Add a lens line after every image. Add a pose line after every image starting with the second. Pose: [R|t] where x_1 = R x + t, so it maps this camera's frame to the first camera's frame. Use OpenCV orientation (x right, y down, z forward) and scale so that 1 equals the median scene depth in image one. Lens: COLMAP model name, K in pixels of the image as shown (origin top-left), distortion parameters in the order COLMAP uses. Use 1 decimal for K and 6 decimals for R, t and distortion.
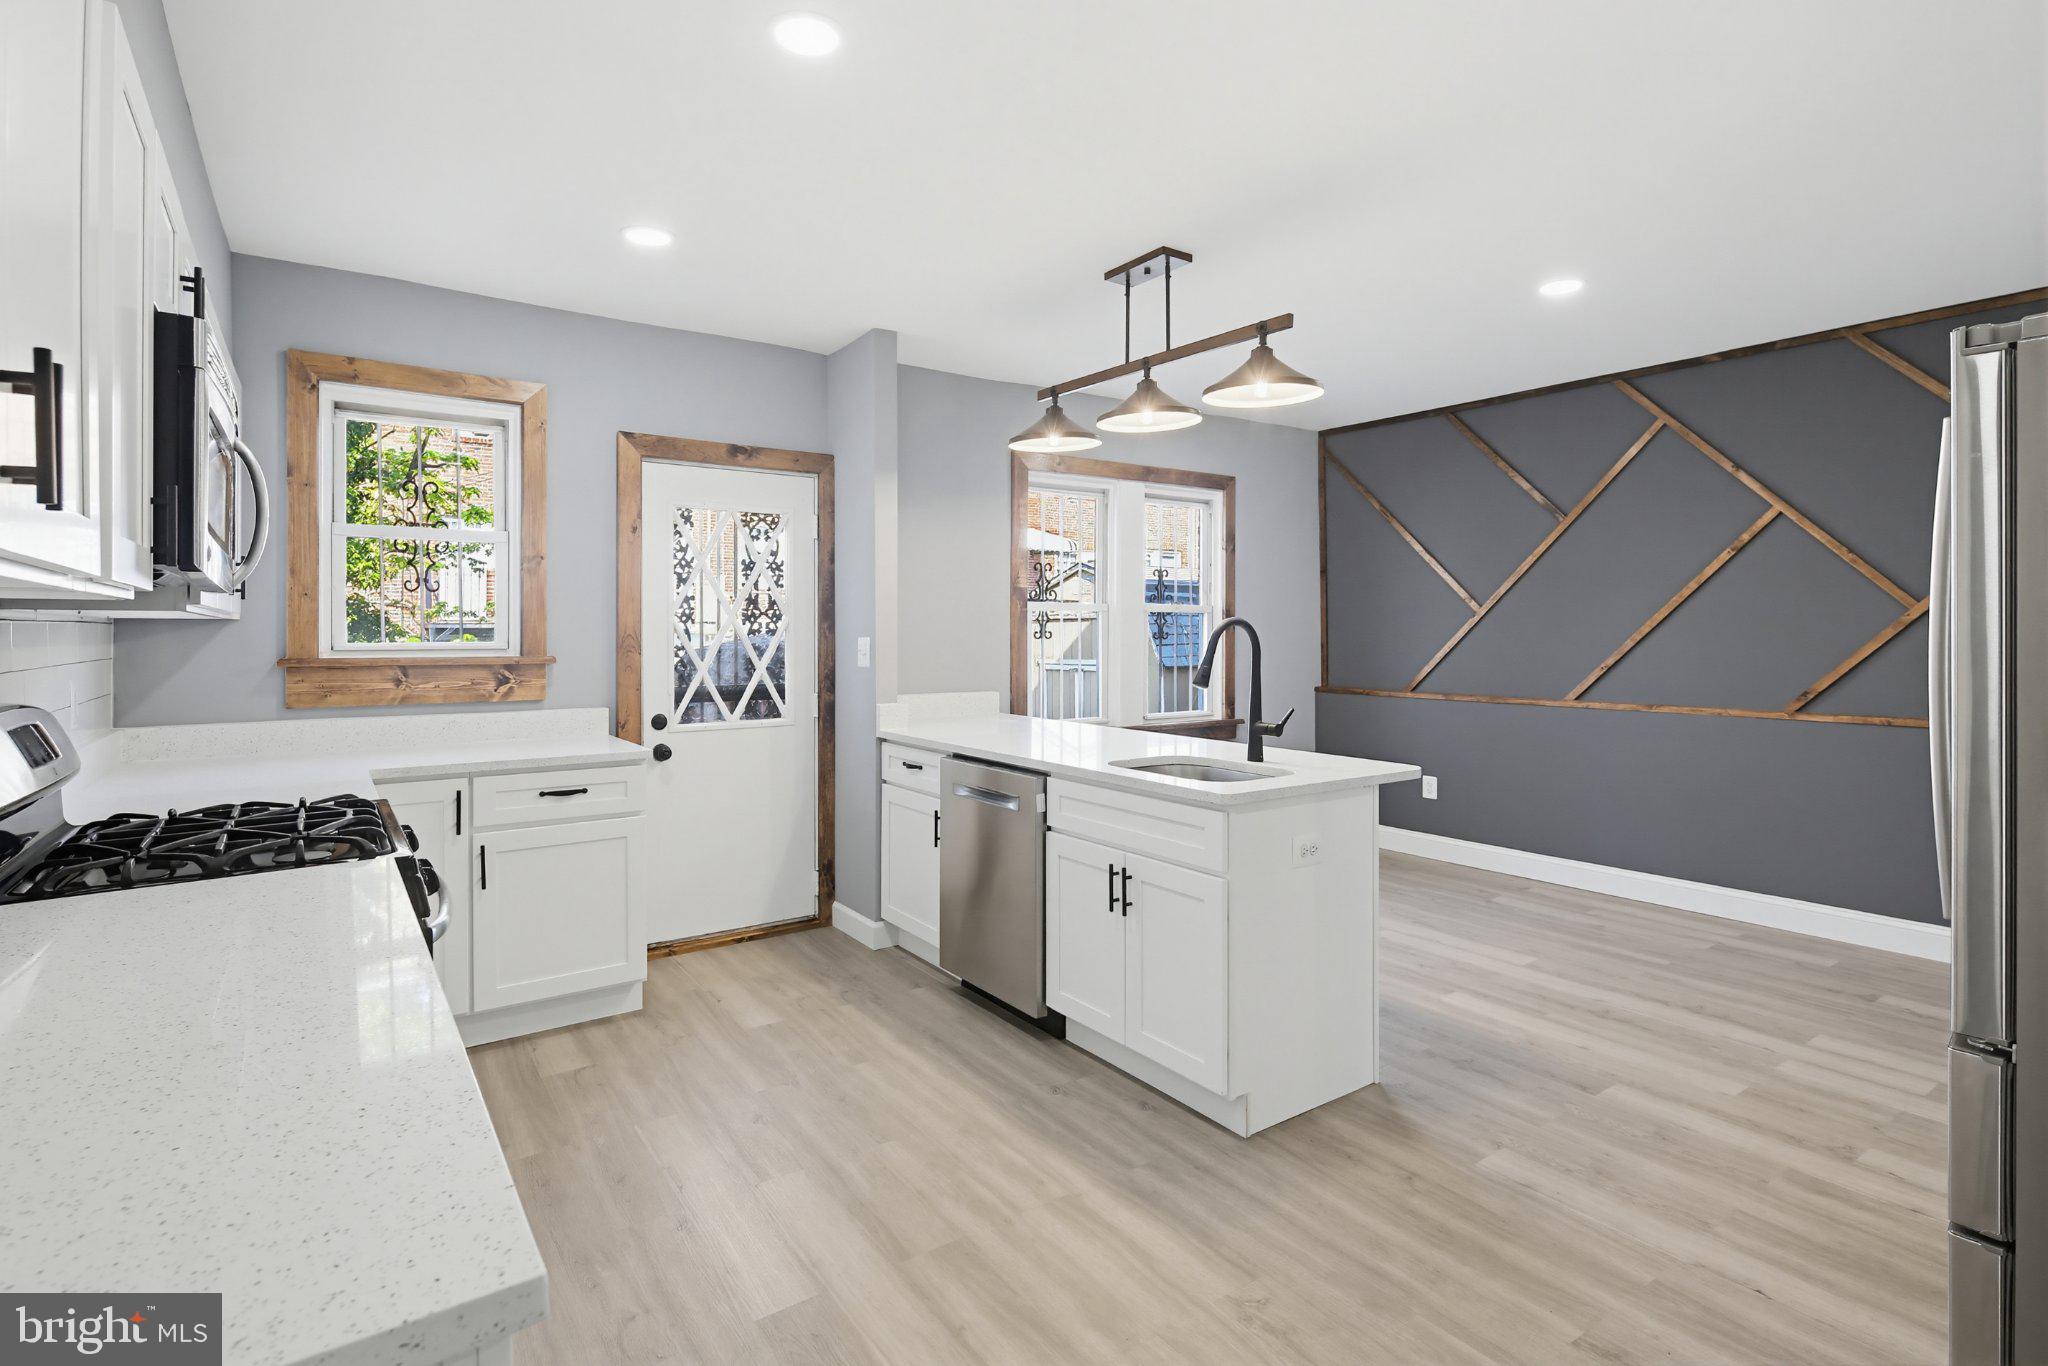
lens RADIAL K [[1004.0, 0, 1004.0], [0, 1004.0, 632.4], [0, 0, 1]] dist [0.002973, 0.000305]
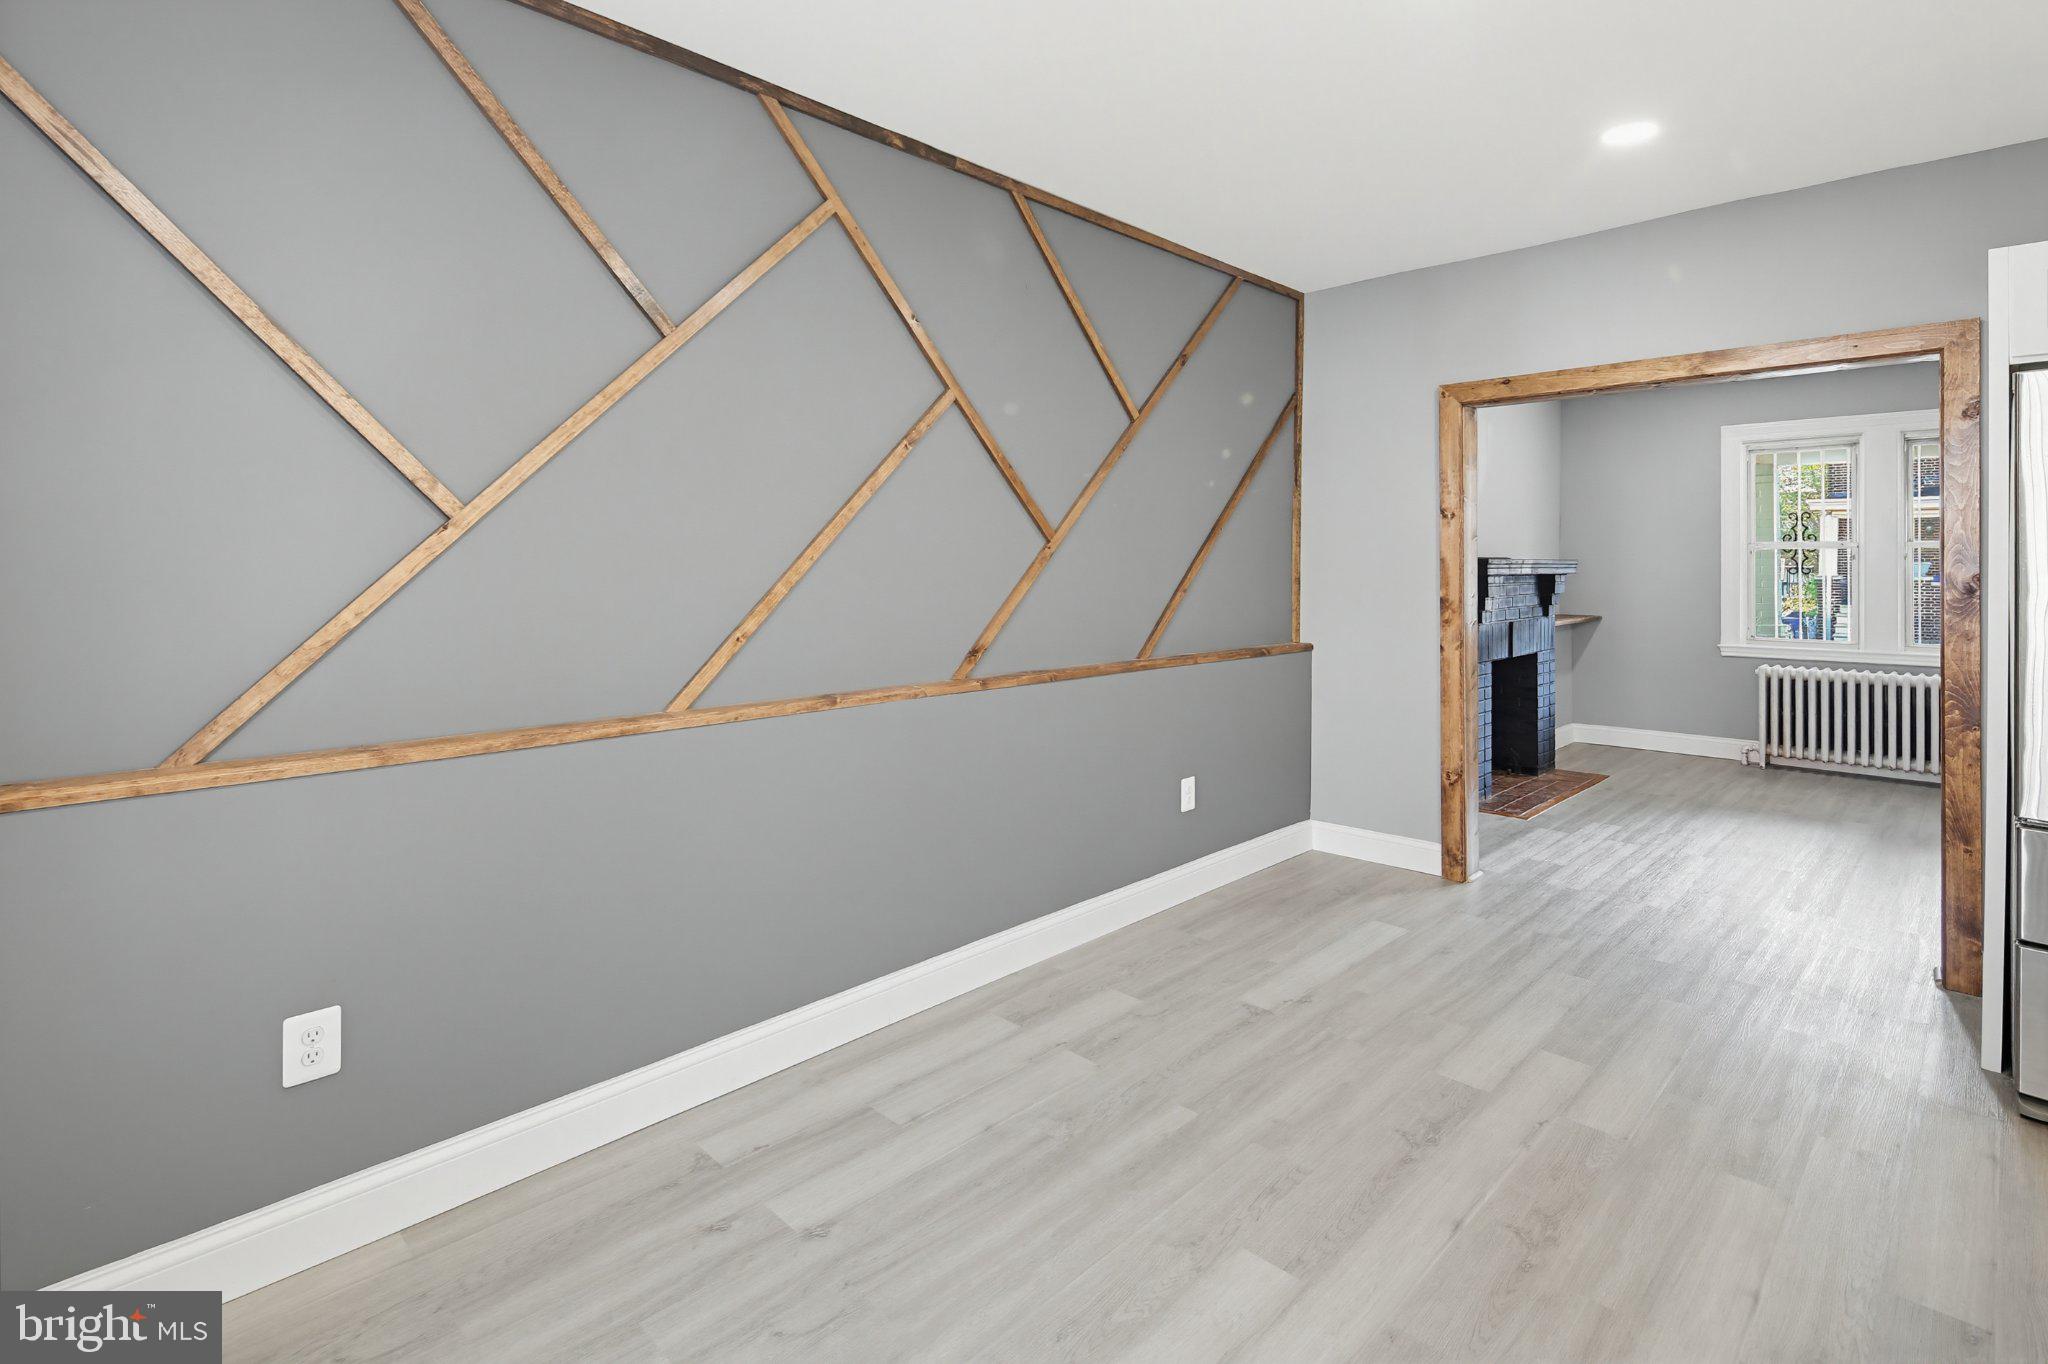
lens RADIAL K [[991.2, 0, 1012.5], [0, 991.2, 558.2], [0, 0, 1]] dist [0.002544, -0.000410]
pose [[-0.202086, 0.009660, 0.979320, 0.109042], [0.003895, 0.999951, -0.009060, -0.000737], [-0.979360, 0.001984, -0.202114, 1.535669]]
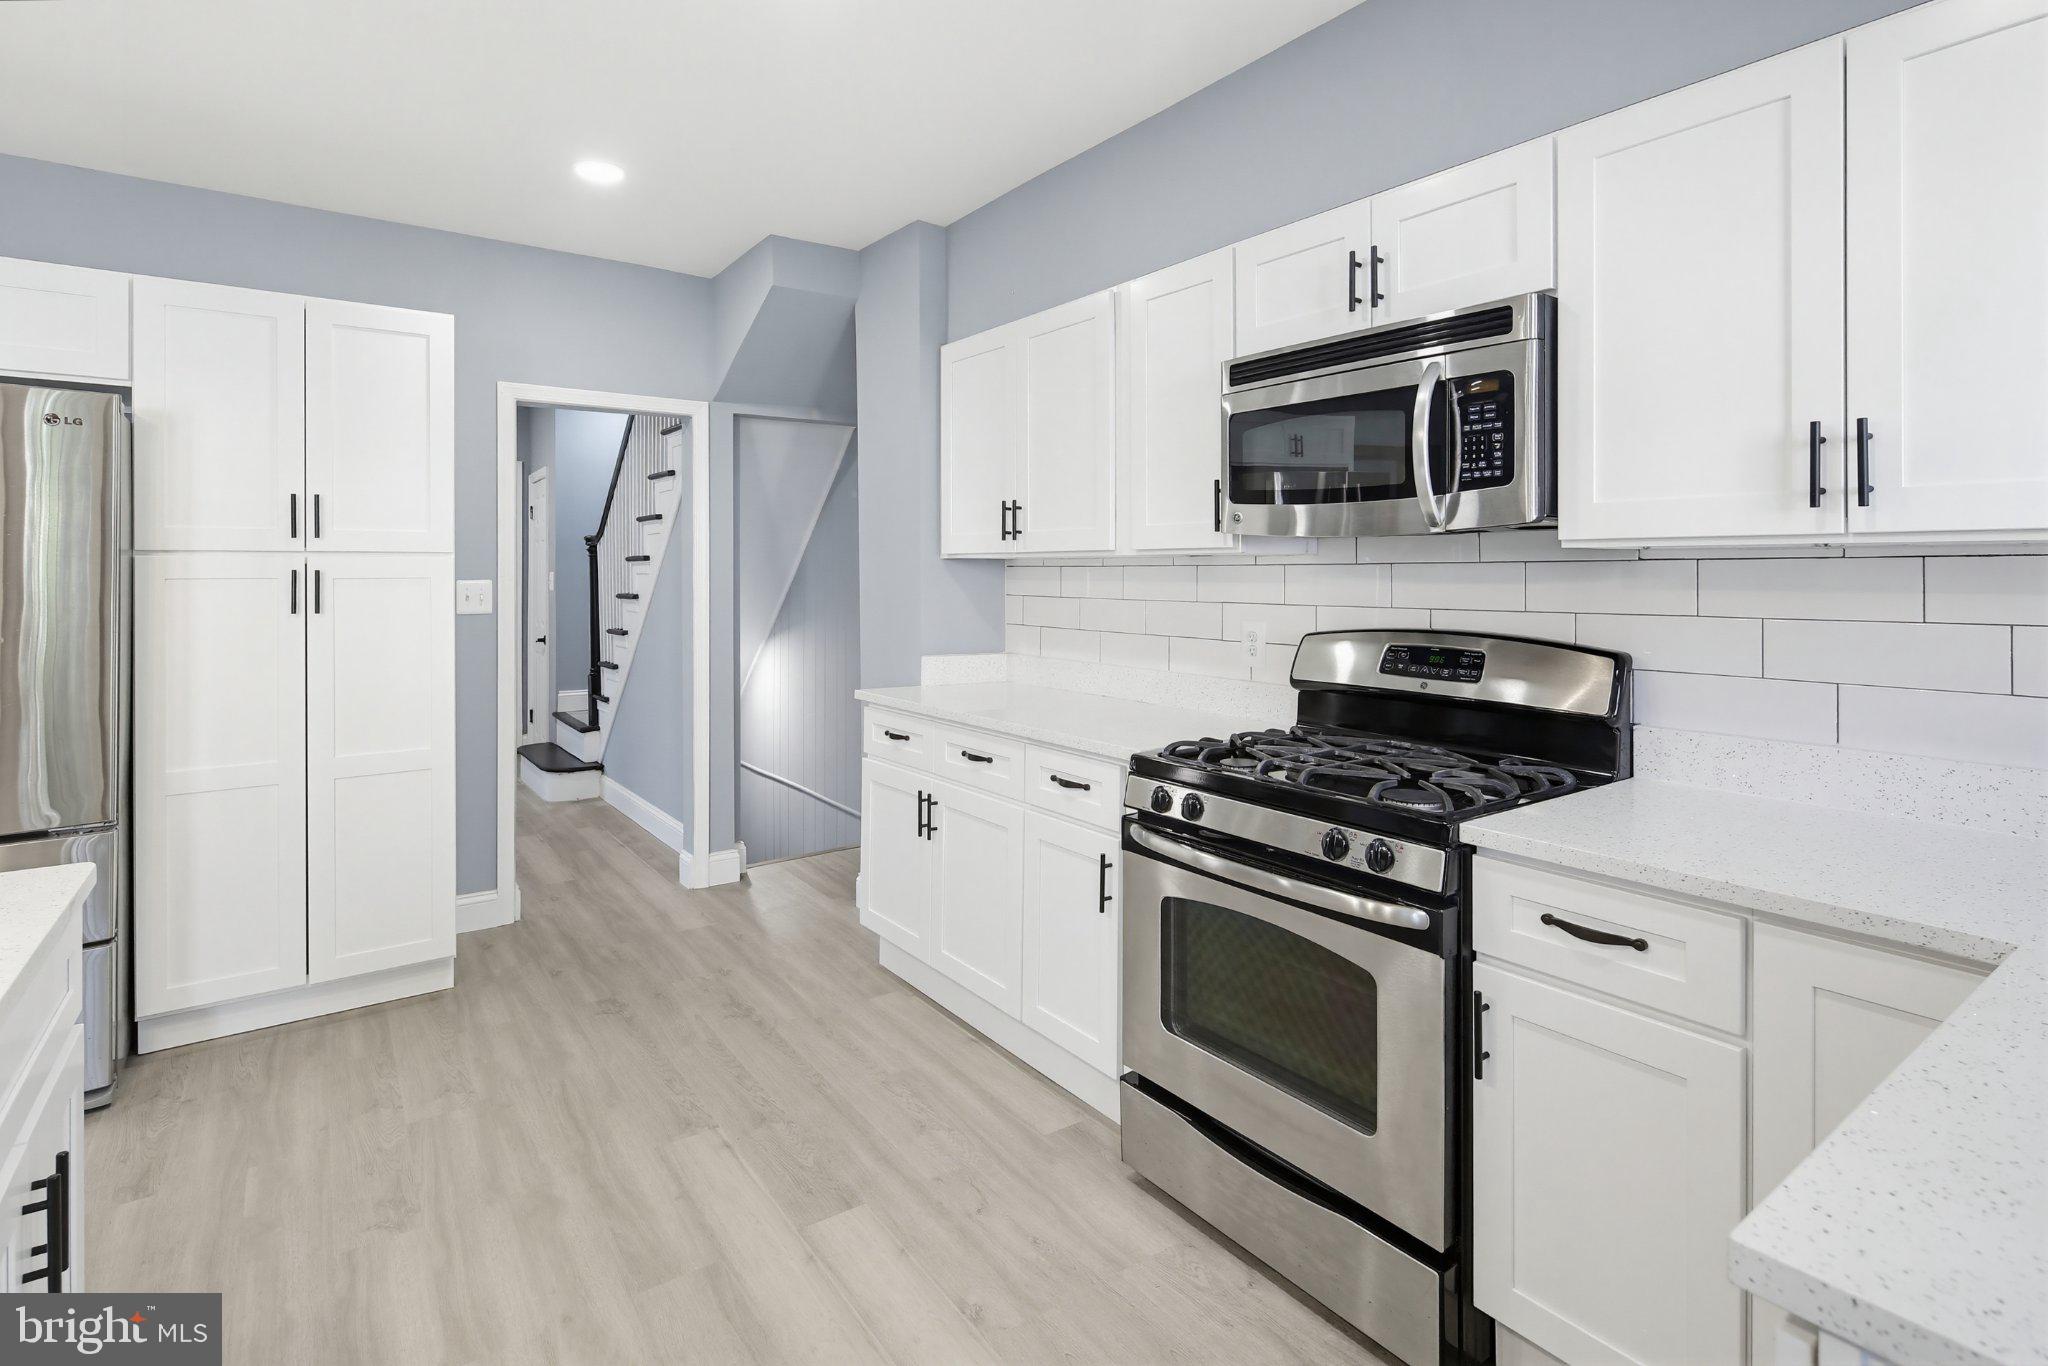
lens RADIAL K [[998.0, 0, 1020.3], [0, 998.0, 569.1], [0, 0, 1]] dist [-0.000128, -0.000718]
pose [[-0.999504, 0.002164, -0.031422, -0.235801], [0.002130, 0.999997, 0.001097, -0.004757], [0.031424, 0.001029, -0.999506, 1.284748]]
